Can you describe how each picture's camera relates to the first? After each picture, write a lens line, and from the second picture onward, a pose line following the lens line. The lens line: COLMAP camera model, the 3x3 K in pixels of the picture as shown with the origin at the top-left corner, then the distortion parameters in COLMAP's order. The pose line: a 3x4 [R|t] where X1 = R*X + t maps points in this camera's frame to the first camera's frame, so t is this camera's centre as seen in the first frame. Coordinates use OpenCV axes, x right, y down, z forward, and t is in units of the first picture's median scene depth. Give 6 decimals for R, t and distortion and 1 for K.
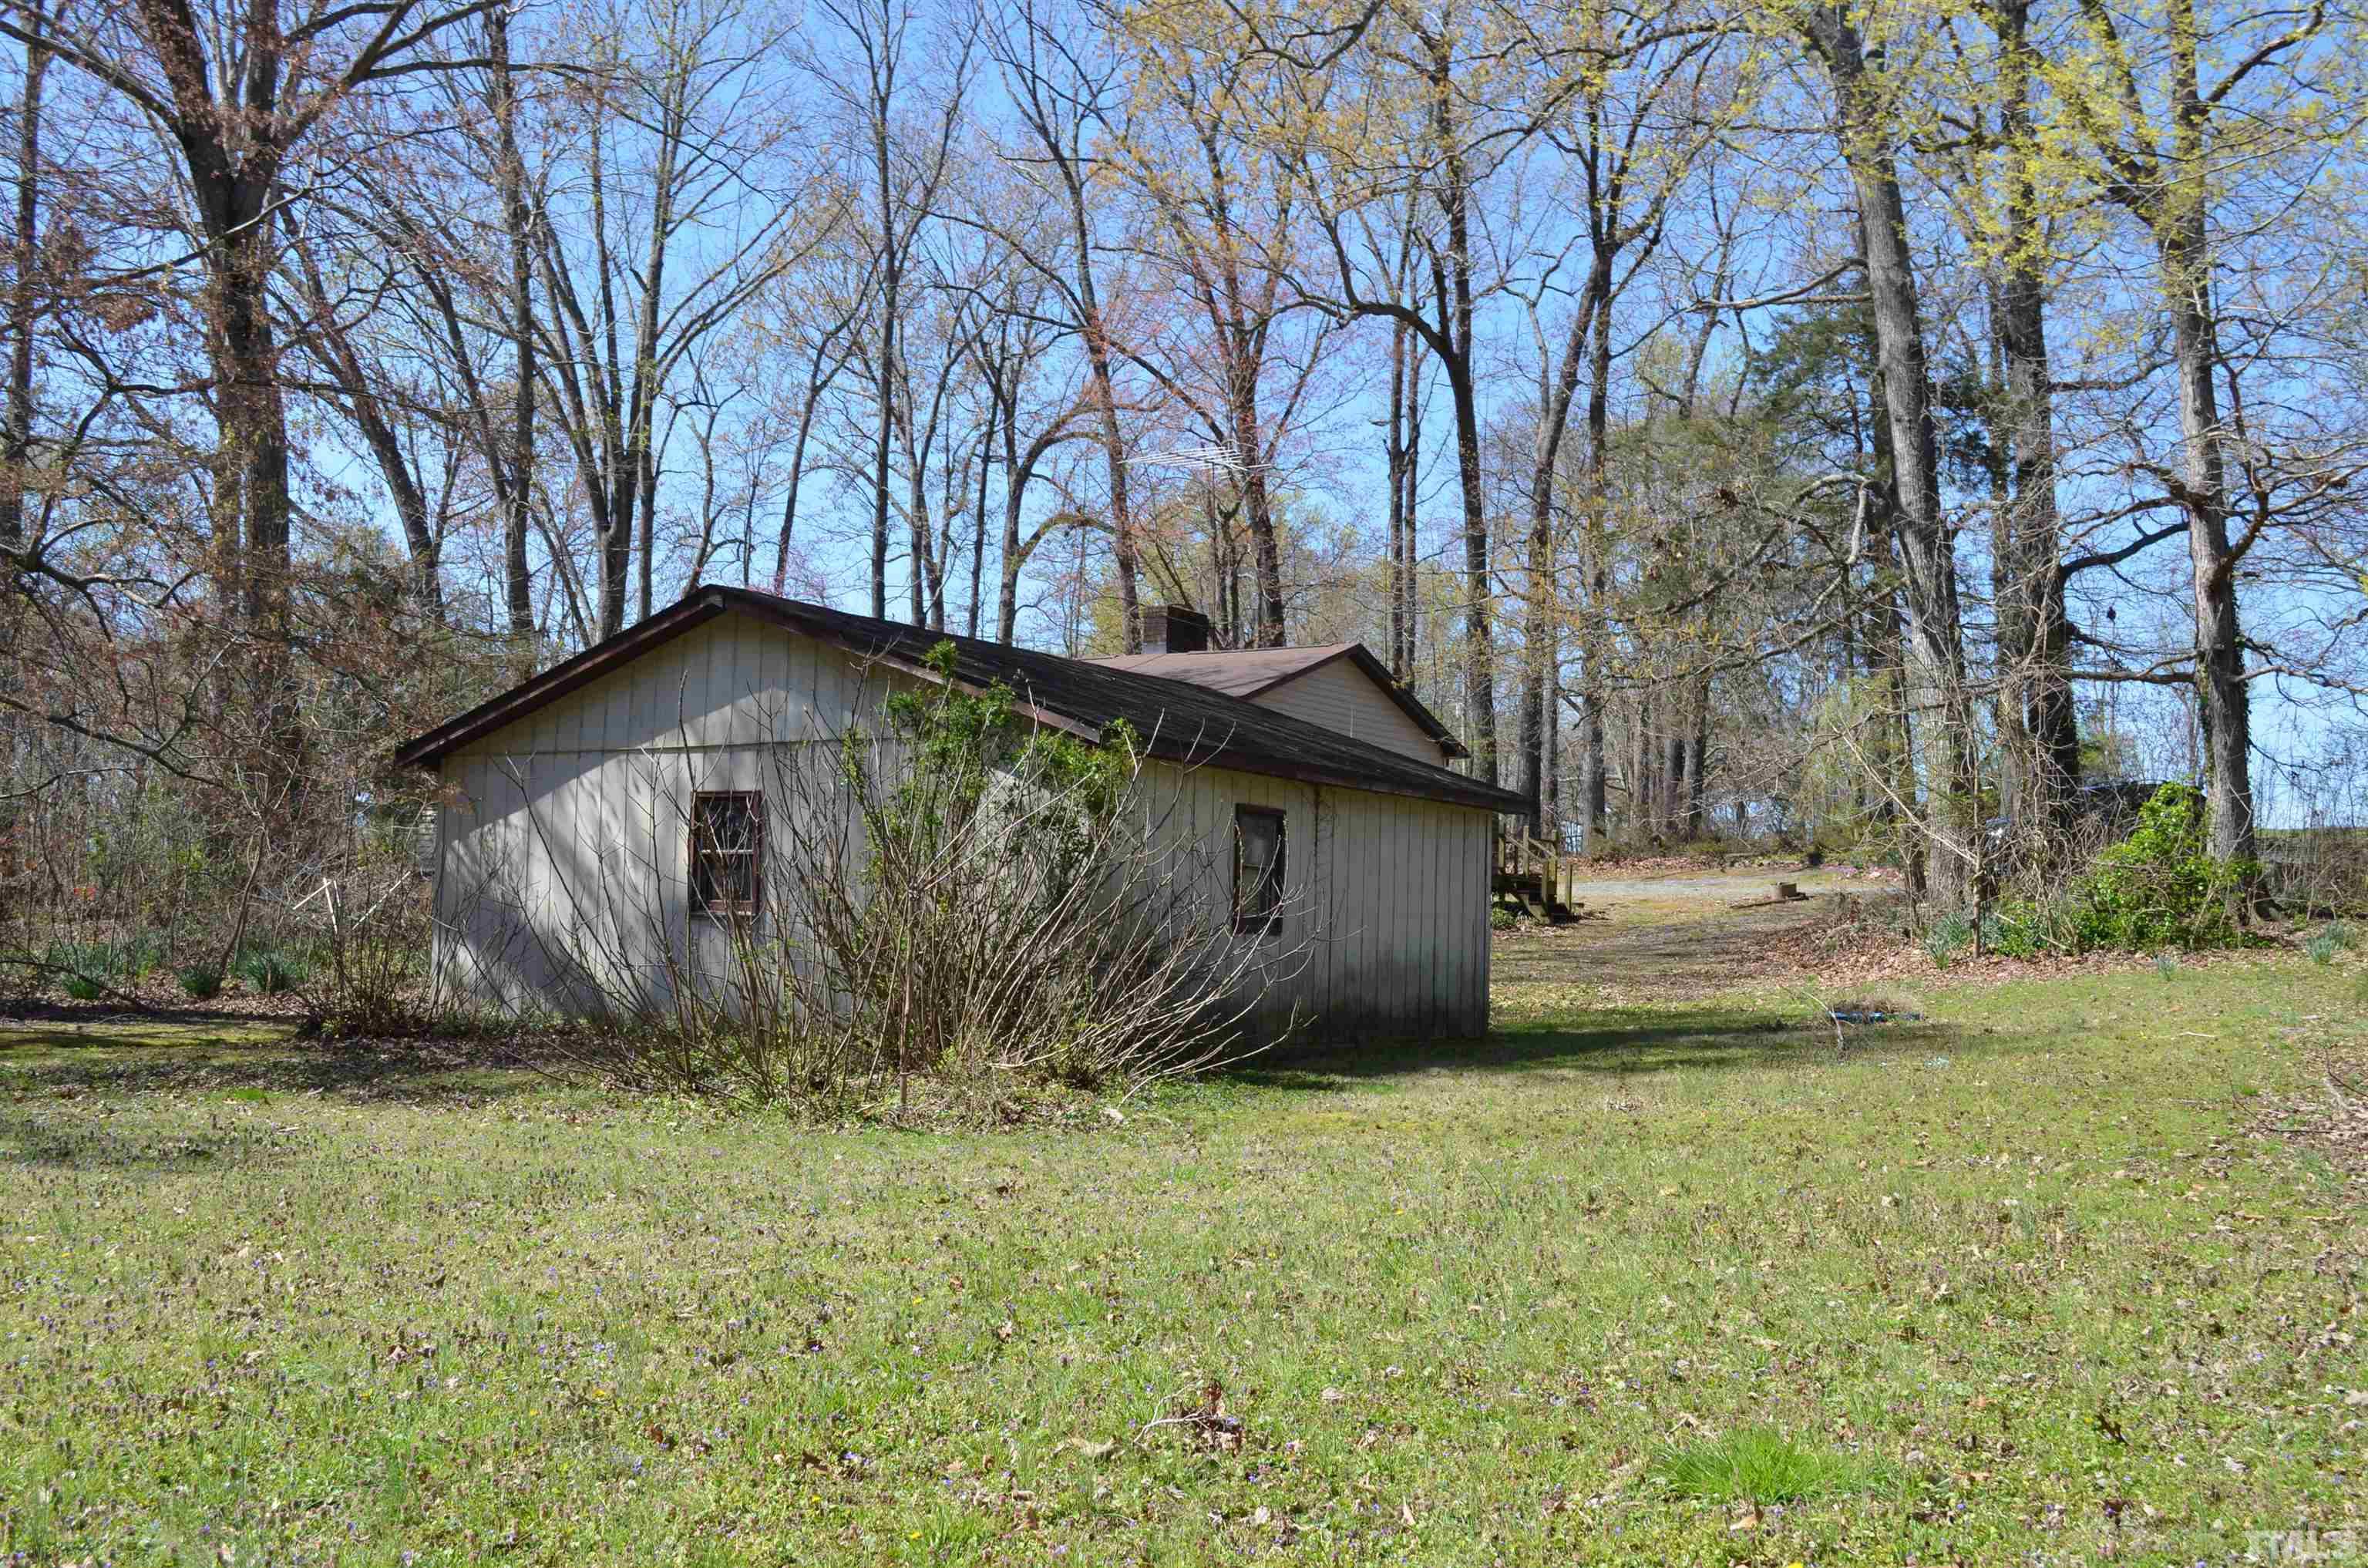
lens RADIAL K [[2363.9, 0, 1184.2], [0, 2363.9, 777.1], [0, 0, 1]] dist [-0.062160, -0.006629]
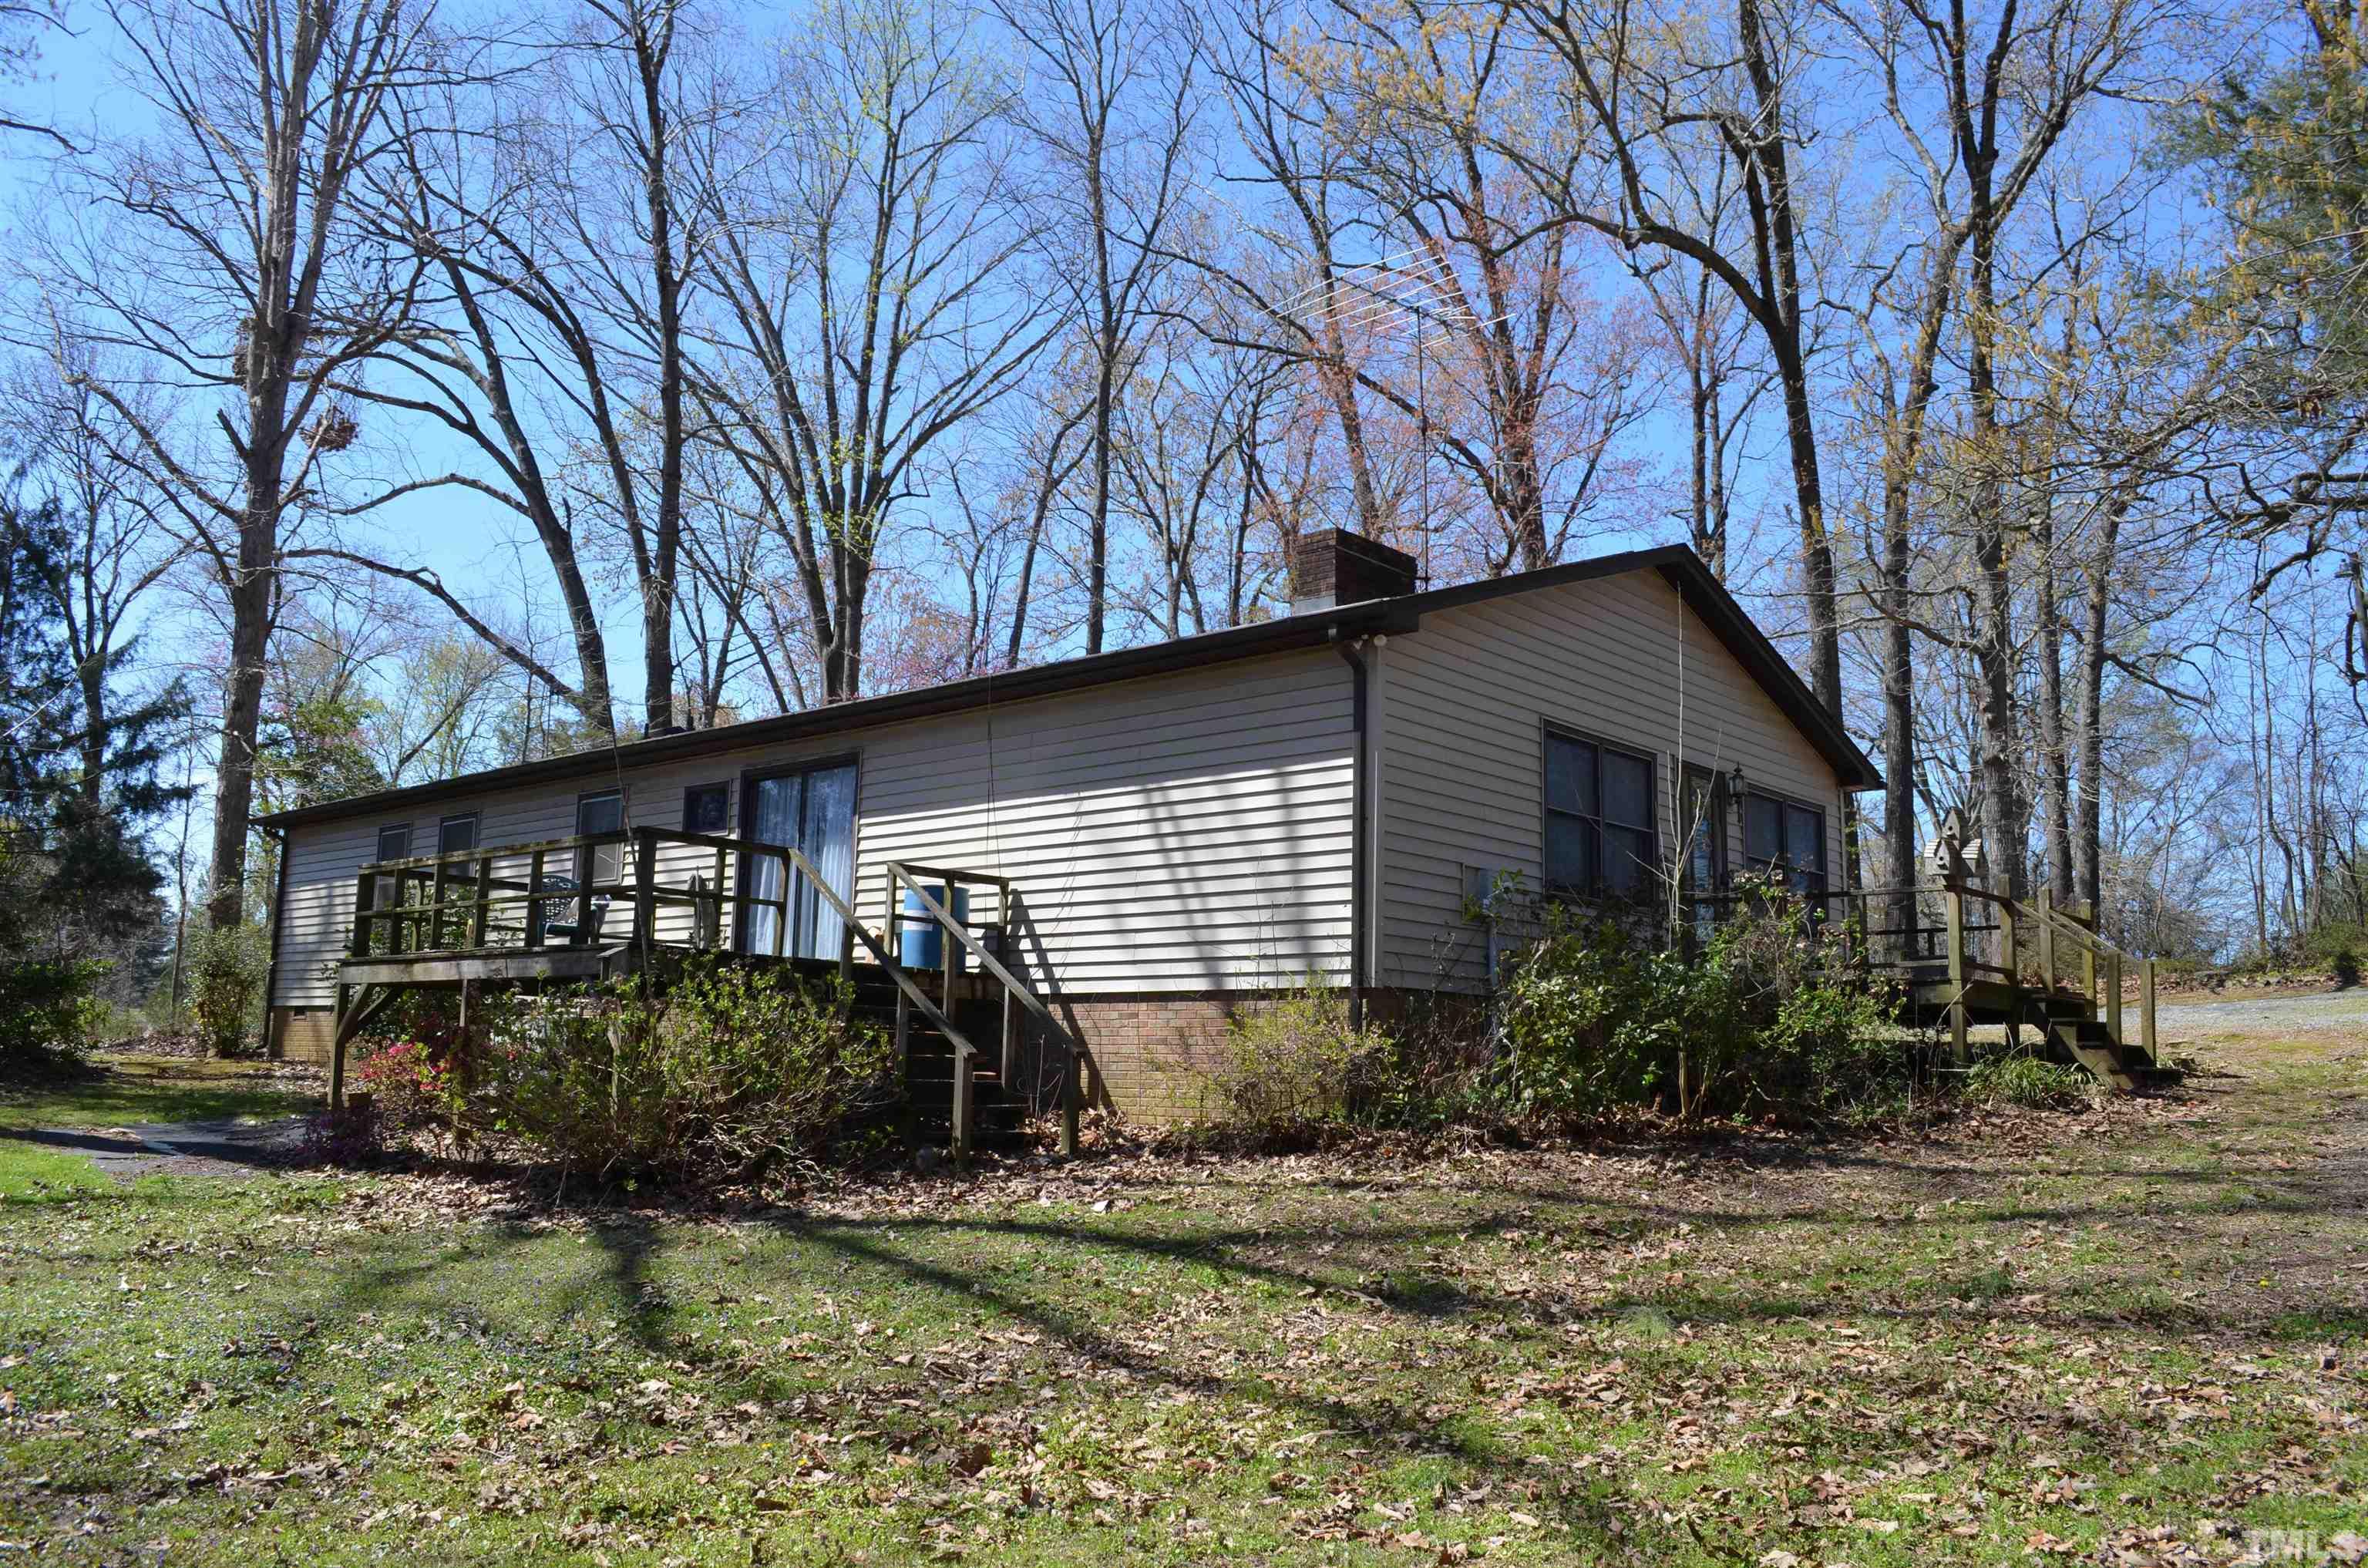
lens RADIAL K [[1853.8, 0, 1192.3], [0, 1853.8, 790.8], [0, 0, 1]] dist [-0.087479, 0.014059]
pose [[0.984292, -0.028344, -0.174258, 0.021181], [0.013523, 0.996233, -0.085654, 0.016972], [0.176029, 0.081952, 0.980968, 0.326920]]
